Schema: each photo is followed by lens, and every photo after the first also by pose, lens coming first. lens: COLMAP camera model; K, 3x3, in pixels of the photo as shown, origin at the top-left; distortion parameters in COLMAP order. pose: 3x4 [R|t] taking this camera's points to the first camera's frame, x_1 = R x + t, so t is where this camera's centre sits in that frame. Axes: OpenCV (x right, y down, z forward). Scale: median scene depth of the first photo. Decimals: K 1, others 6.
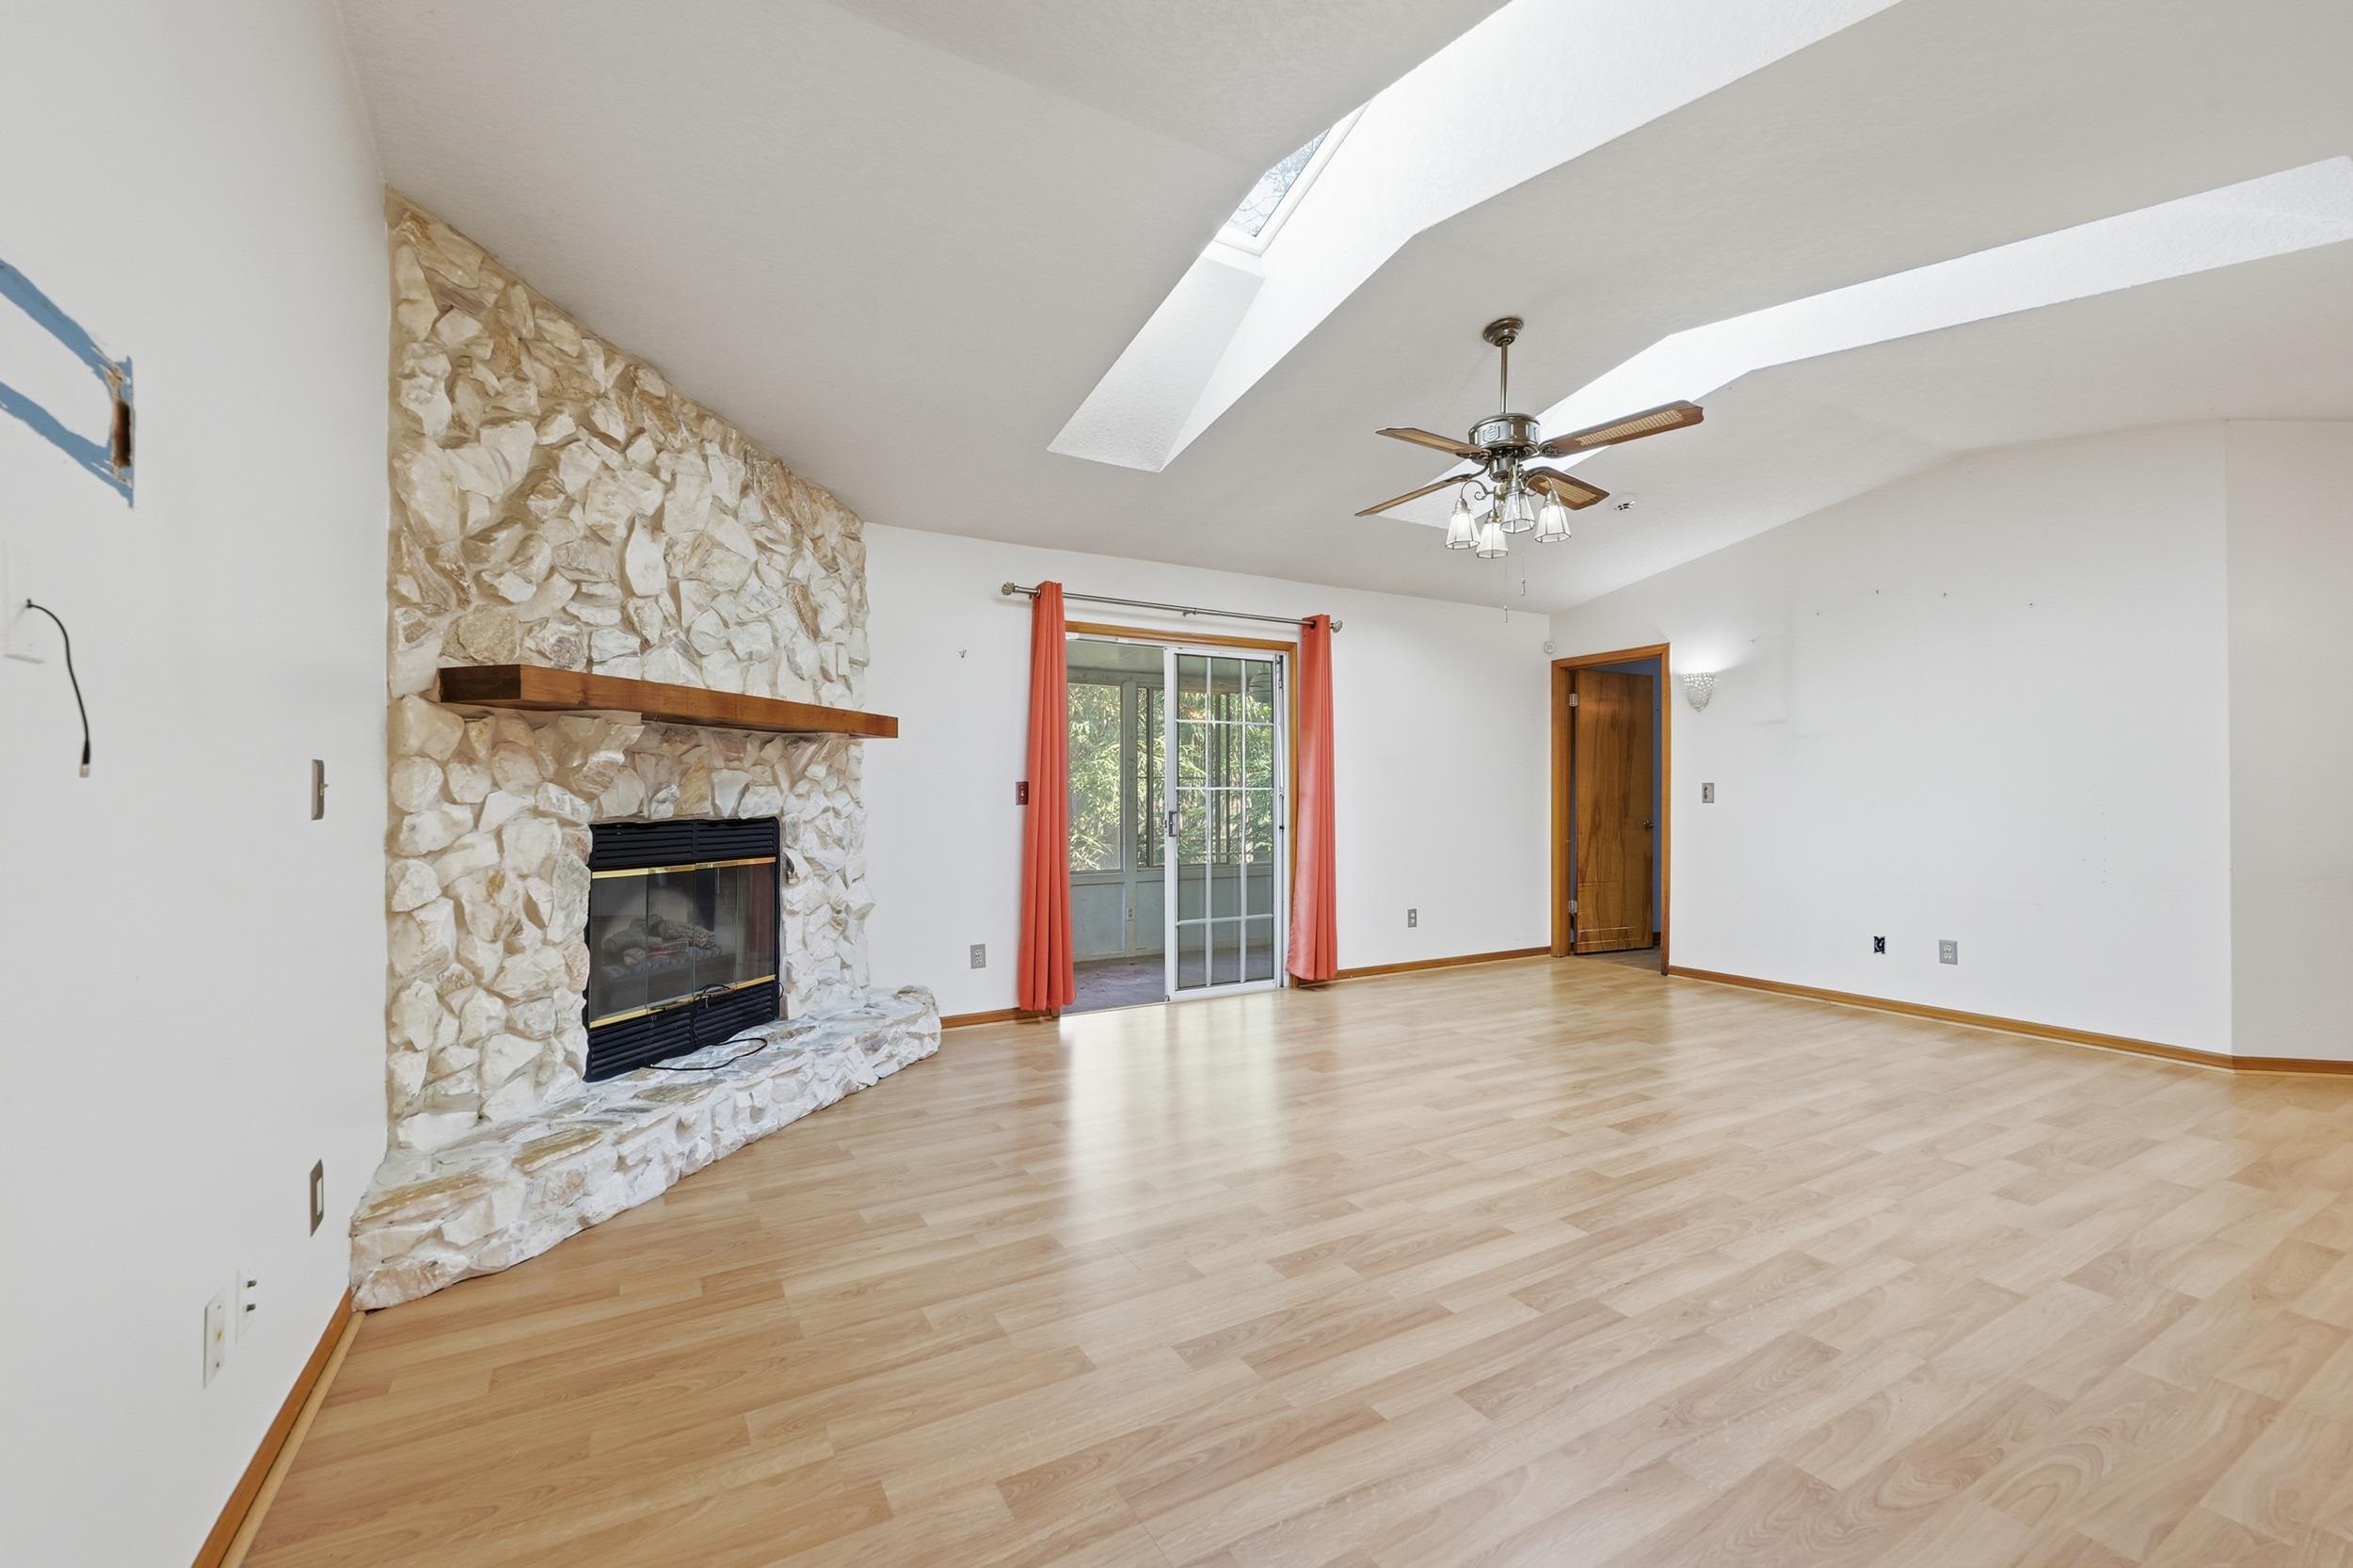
lens RADIAL K [[951.5, 0, 1167.2], [0, 951.5, 793.1], [0, 0, 1]] dist [-0.002565, 0.000068]
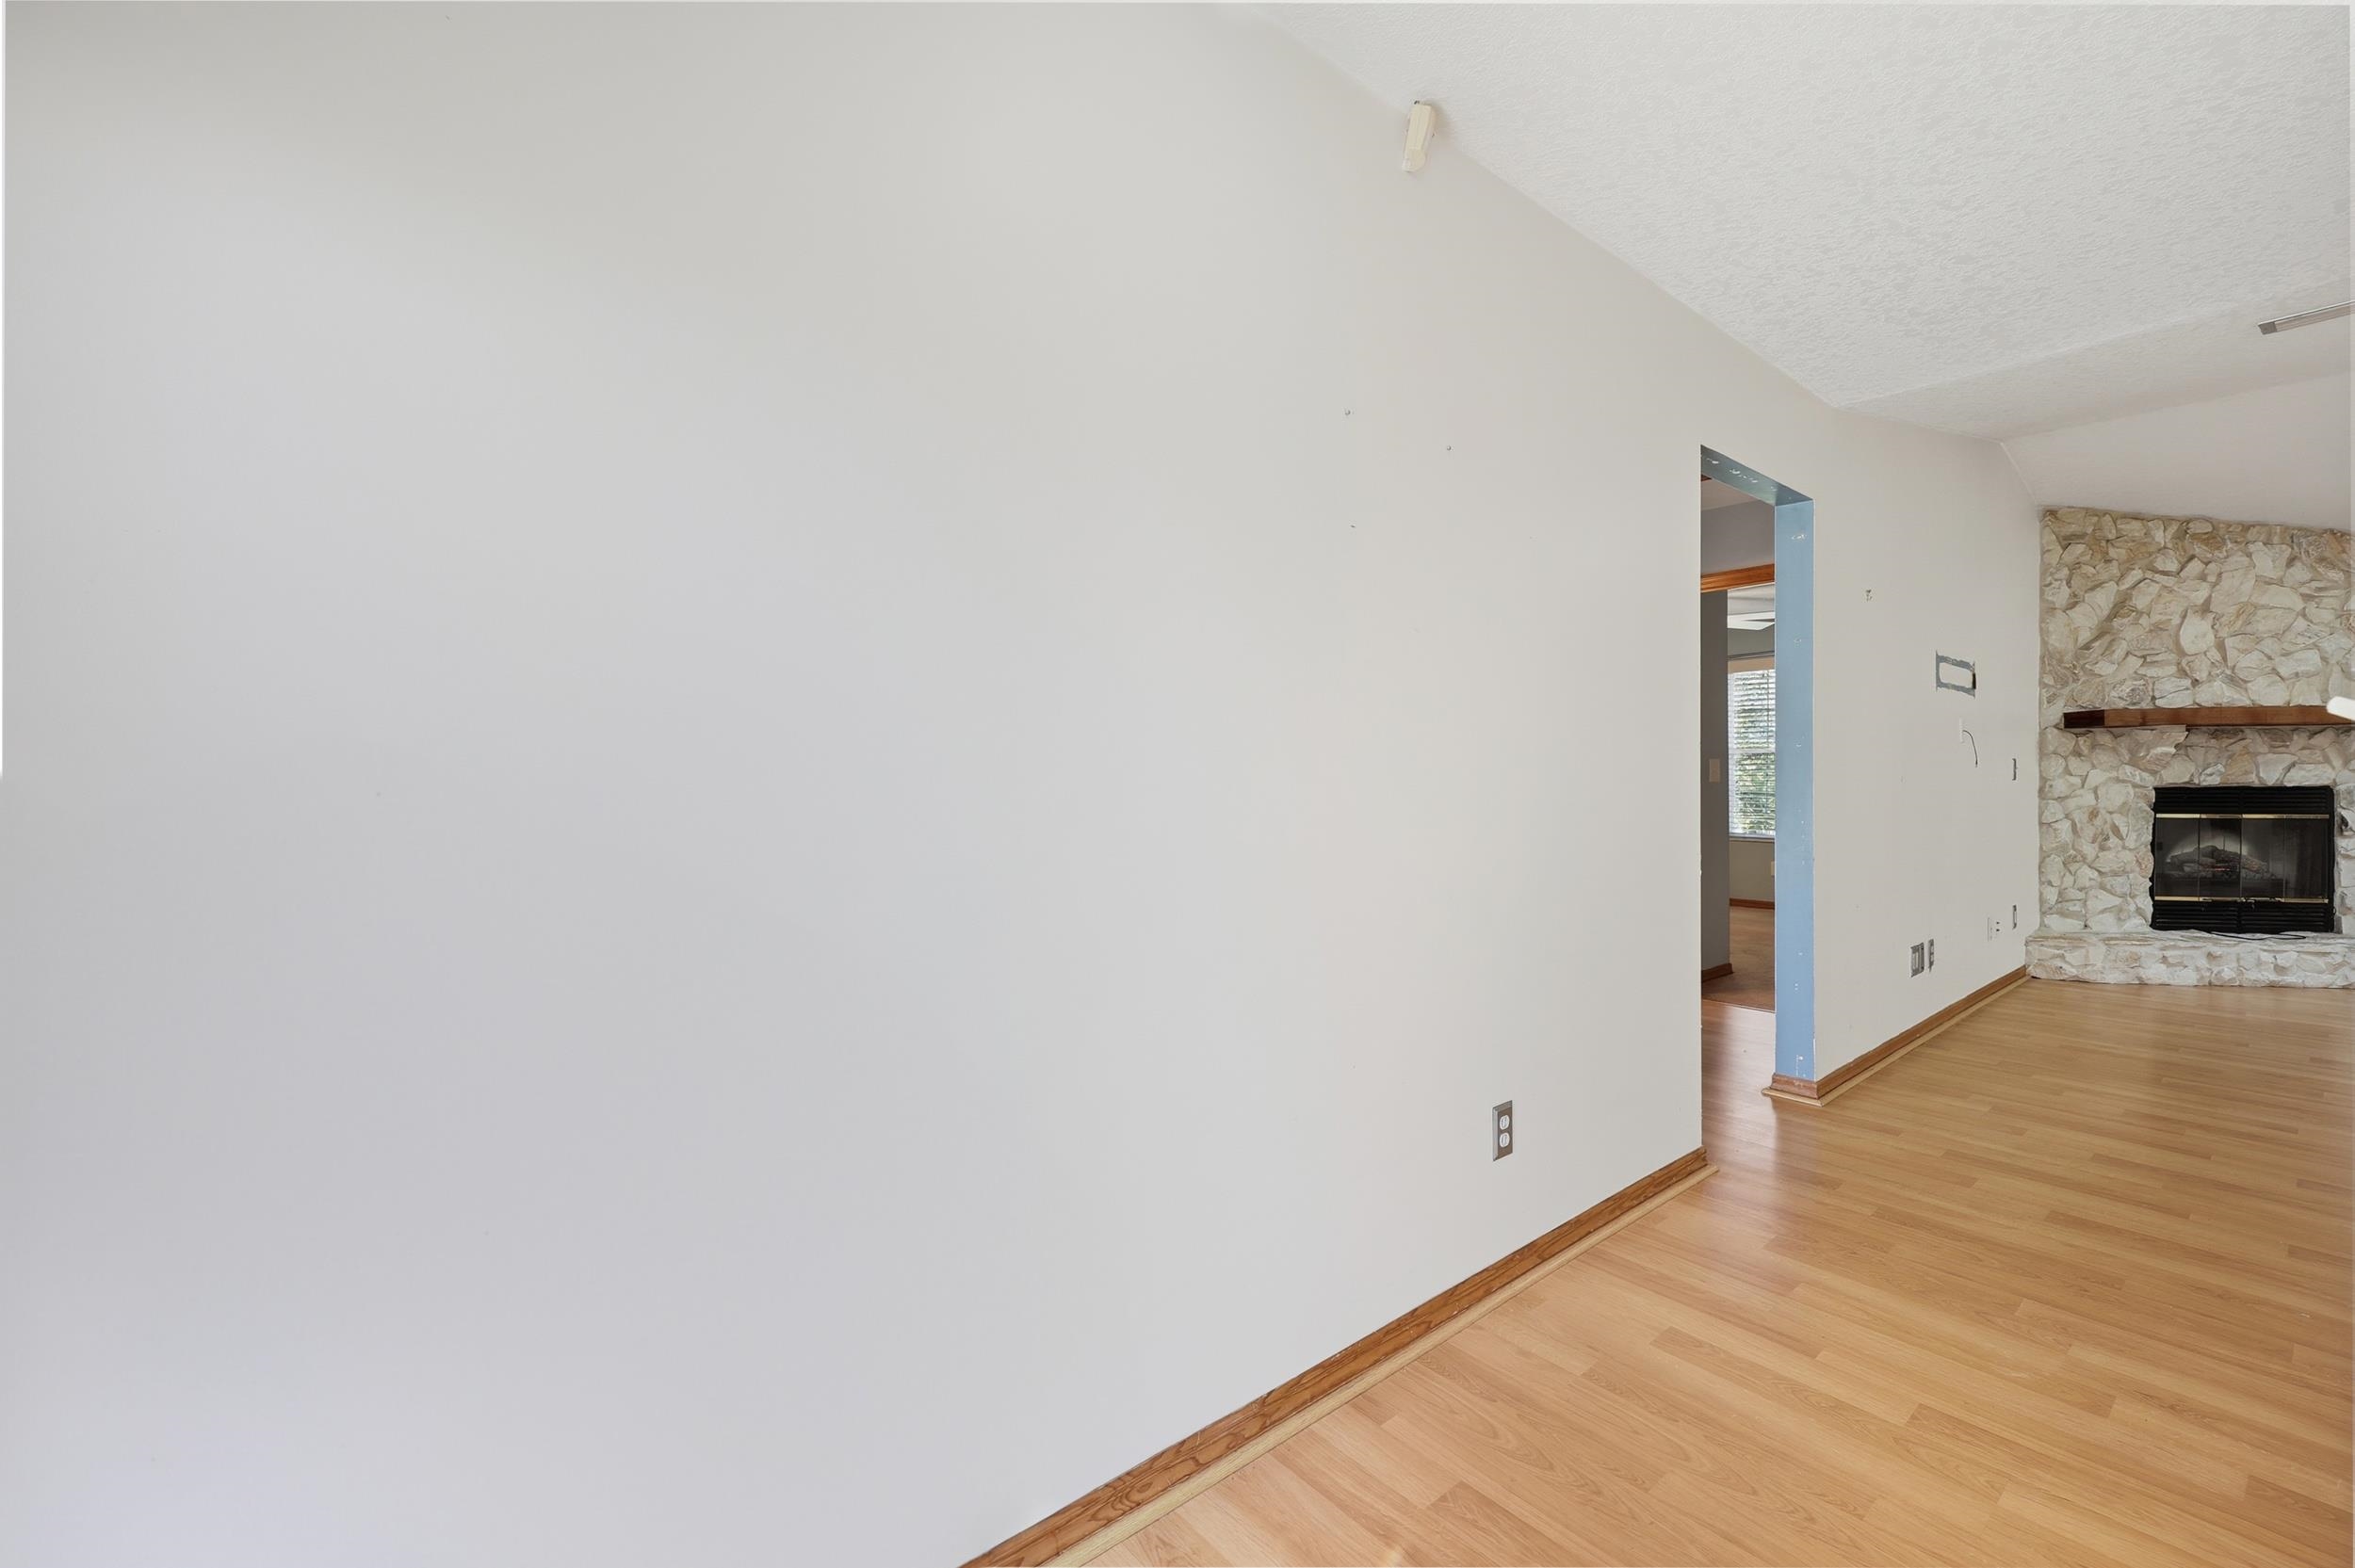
lens RADIAL K [[1006.0, 0, 1179.7], [0, 1006.0, 783.1], [0, 0, 1]] dist [0.012344, 0.000760]
pose [[0.185524, 0.001227, -0.982639, 1.035108], [0.005798, 0.999980, 0.002344, 0.010290], [0.982623, -0.006132, 0.185514, -1.285369]]
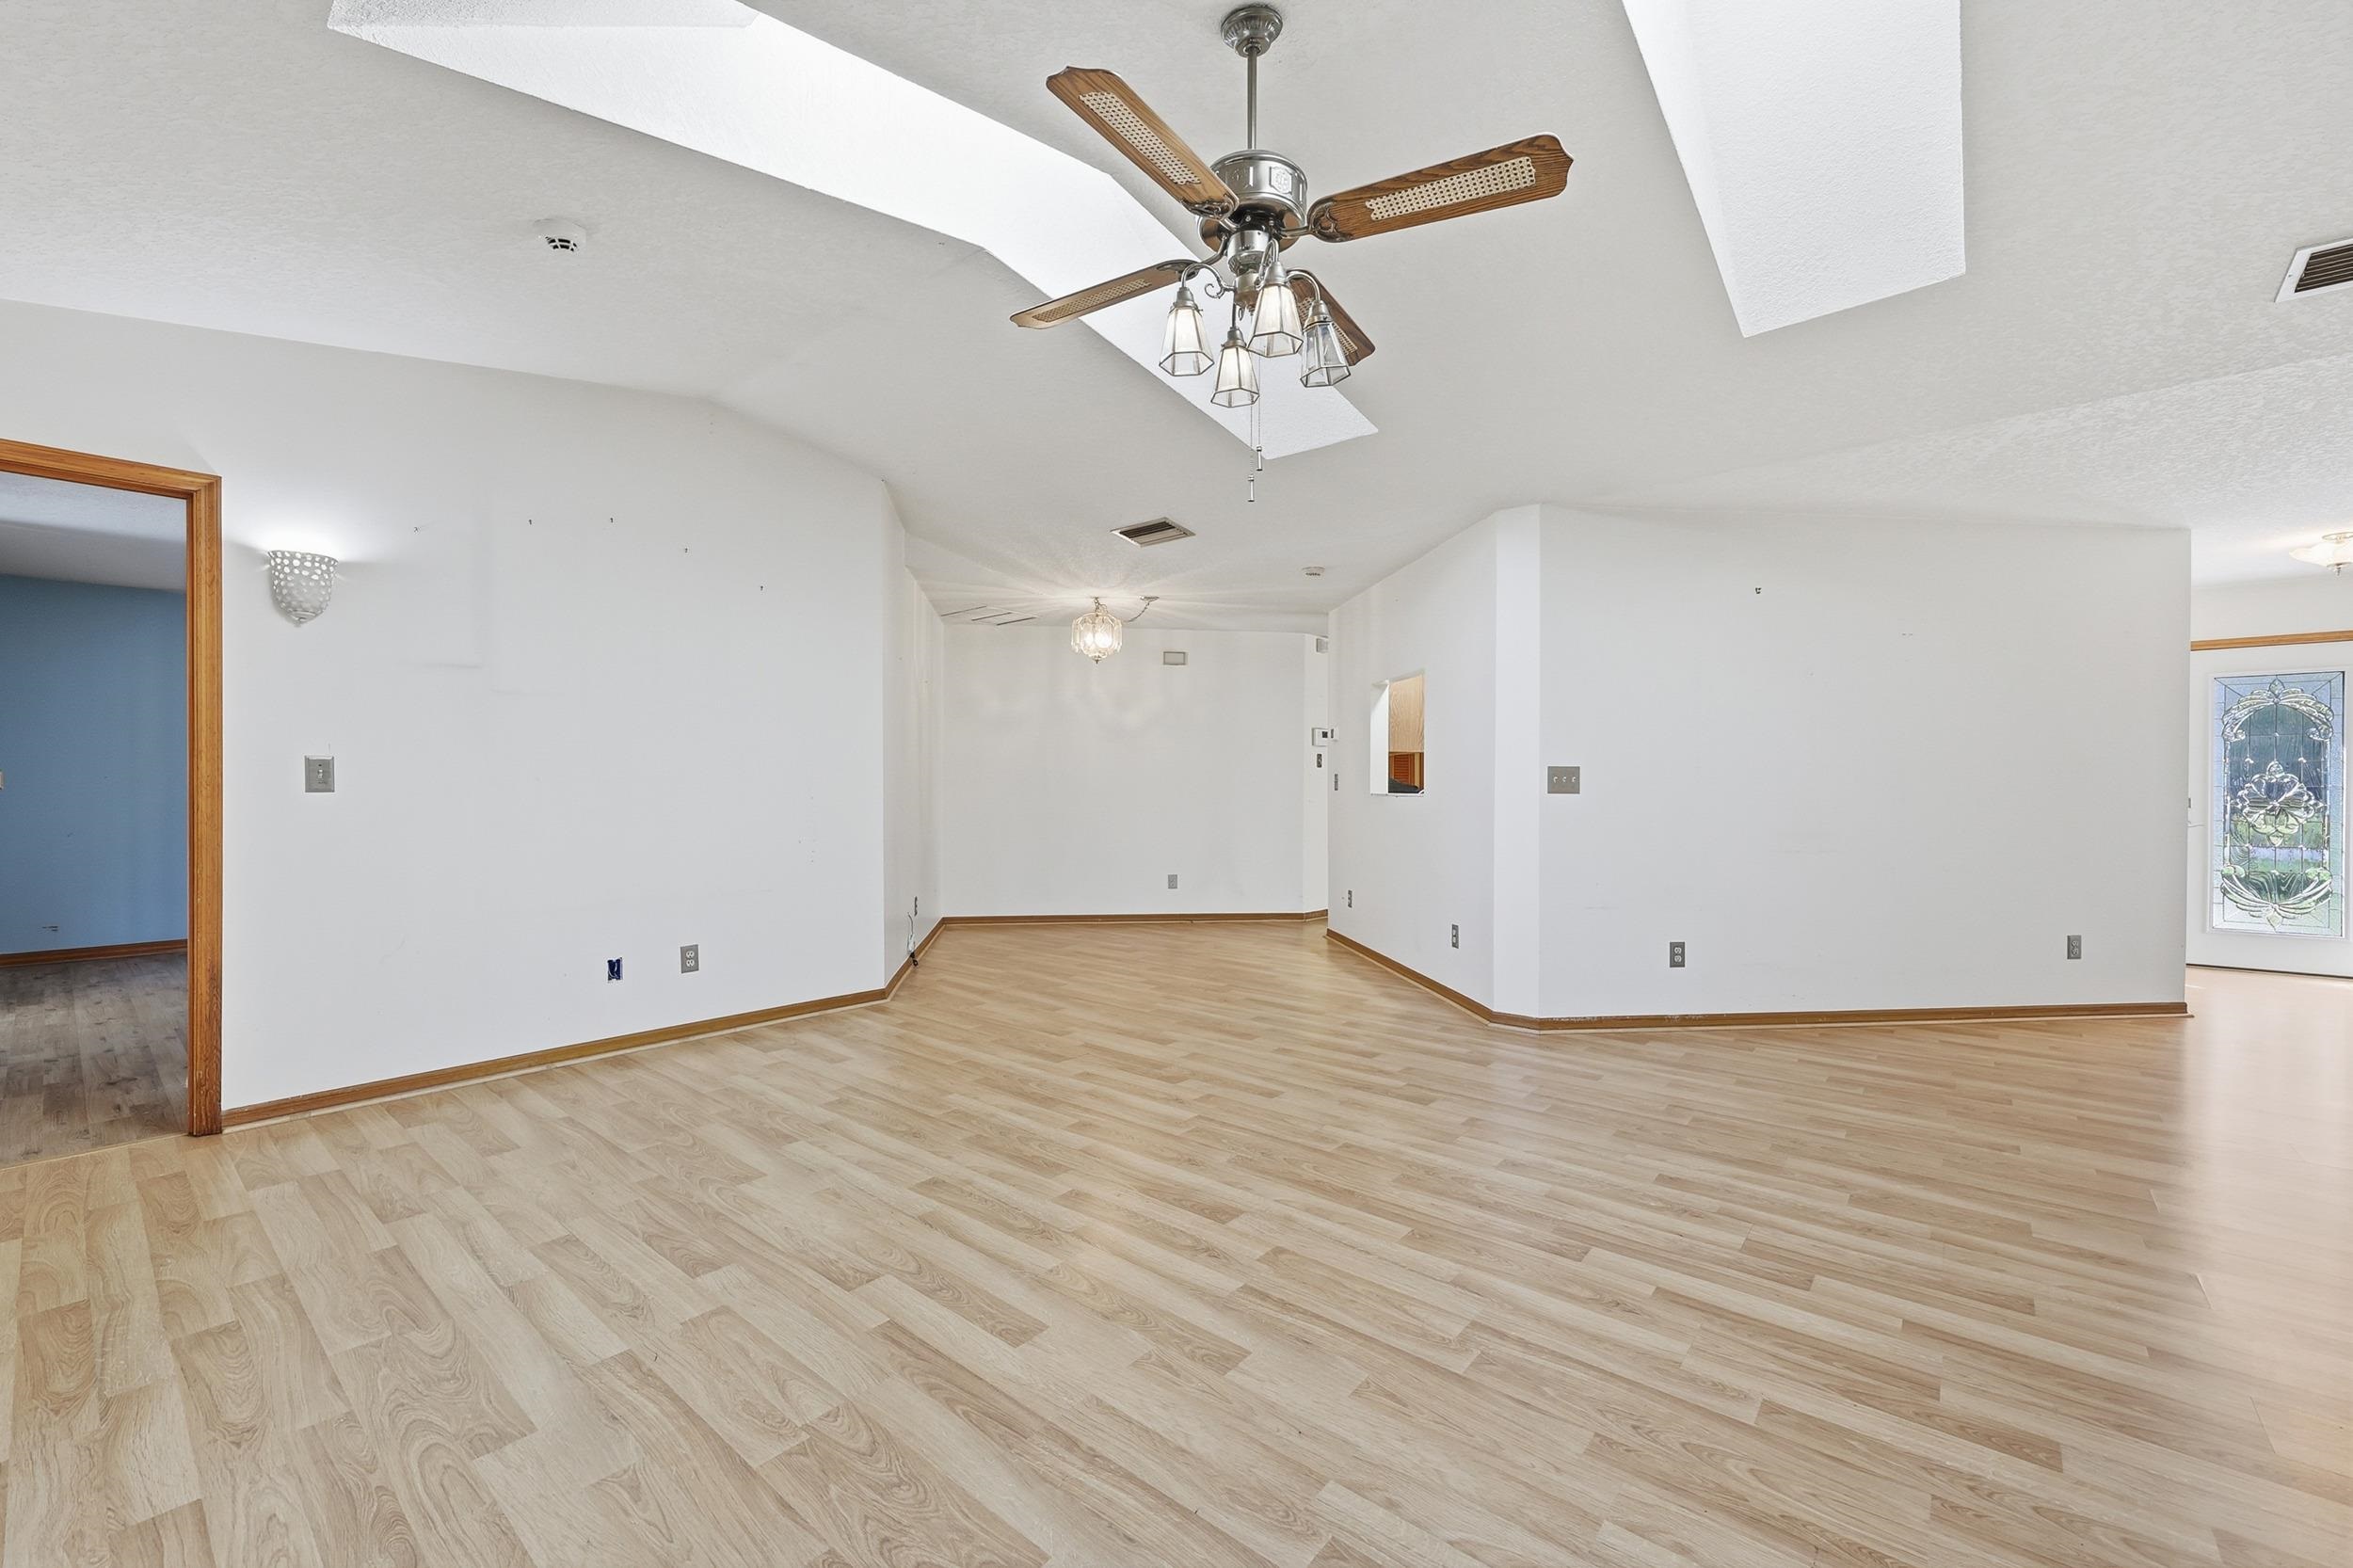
lens RADIAL K [[951.5, 0, 1163.5], [0, 951.5, 786.6], [0, 0, 1]] dist [-0.002565, 0.000068]
pose [[-0.341829, -0.003239, 0.939757, -0.257473], [-0.008323, 0.999965, 0.000419, 0.008943], [-0.939725, -0.007678, -0.341844, 1.521889]]
